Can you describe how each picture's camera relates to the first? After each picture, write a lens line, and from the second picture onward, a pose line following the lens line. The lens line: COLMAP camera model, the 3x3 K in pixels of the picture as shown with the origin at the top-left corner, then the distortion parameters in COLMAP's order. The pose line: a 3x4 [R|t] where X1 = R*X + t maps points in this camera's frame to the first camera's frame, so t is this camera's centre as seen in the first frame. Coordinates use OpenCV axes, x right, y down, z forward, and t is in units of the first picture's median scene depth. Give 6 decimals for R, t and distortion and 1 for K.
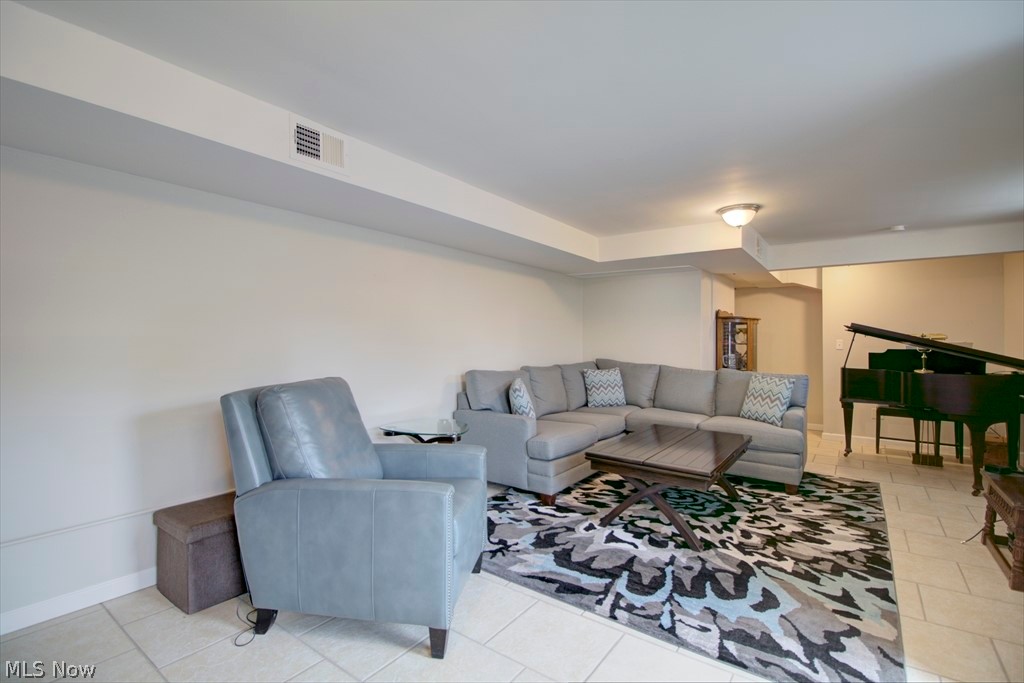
lens RADIAL K [[476.7, 0, 504.9], [0, 476.7, 341.2], [0, 0, 1]] dist [-0.009360, -0.009932]
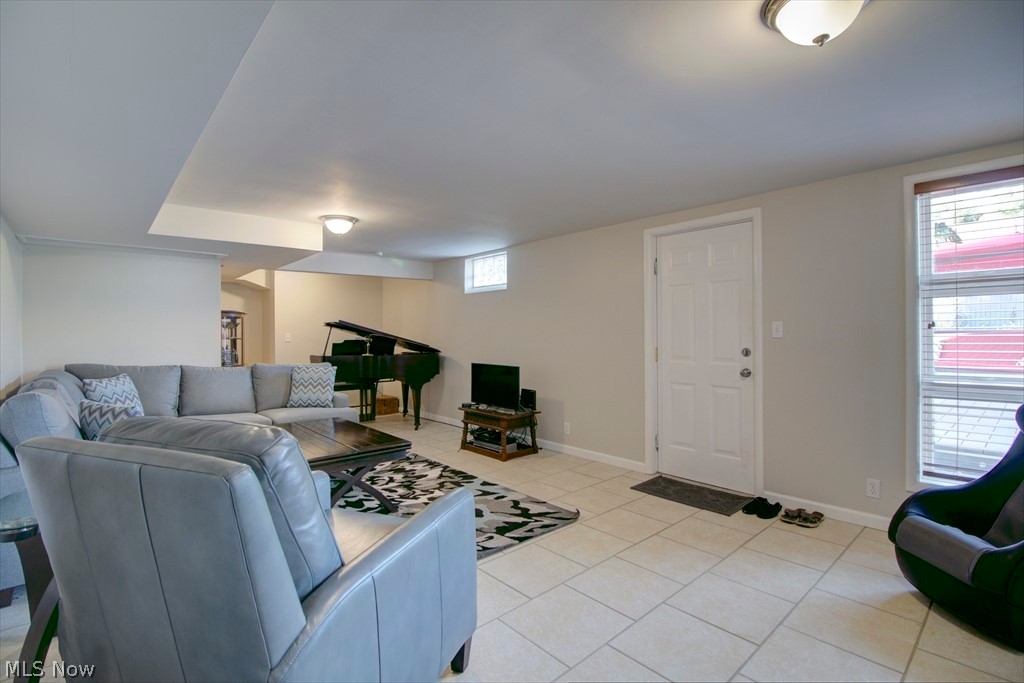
lens RADIAL K [[476.7, 0, 507.6], [0, 476.7, 335.6], [0, 0, 1]] dist [-0.009360, -0.009932]
pose [[0.211716, -0.015936, 0.977201, -0.705055], [0.015558, 0.999795, 0.012933, -0.010238], [-0.977207, 0.012465, 0.211921, 0.474806]]
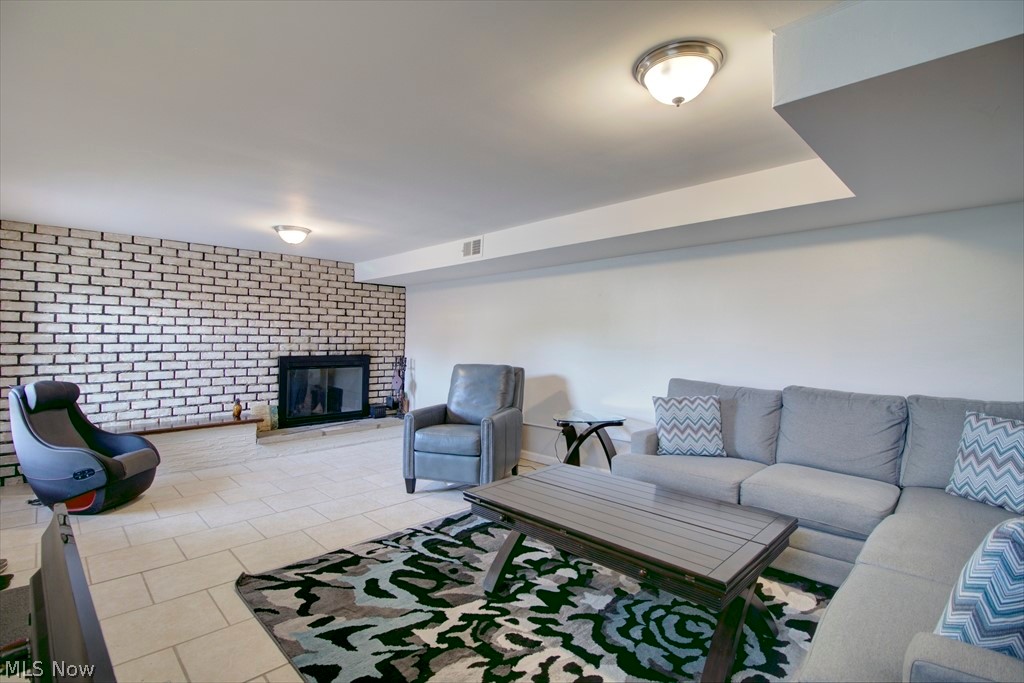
lens RADIAL K [[476.7, 0, 513.4], [0, 476.7, 338.4], [0, 0, 1]] dist [-0.009360, -0.009932]
pose [[-0.145998, -0.015246, -0.989167, 1.285389], [-0.016924, 0.999773, -0.012912, -0.000697], [0.989140, 0.014855, -0.146222, 1.189472]]
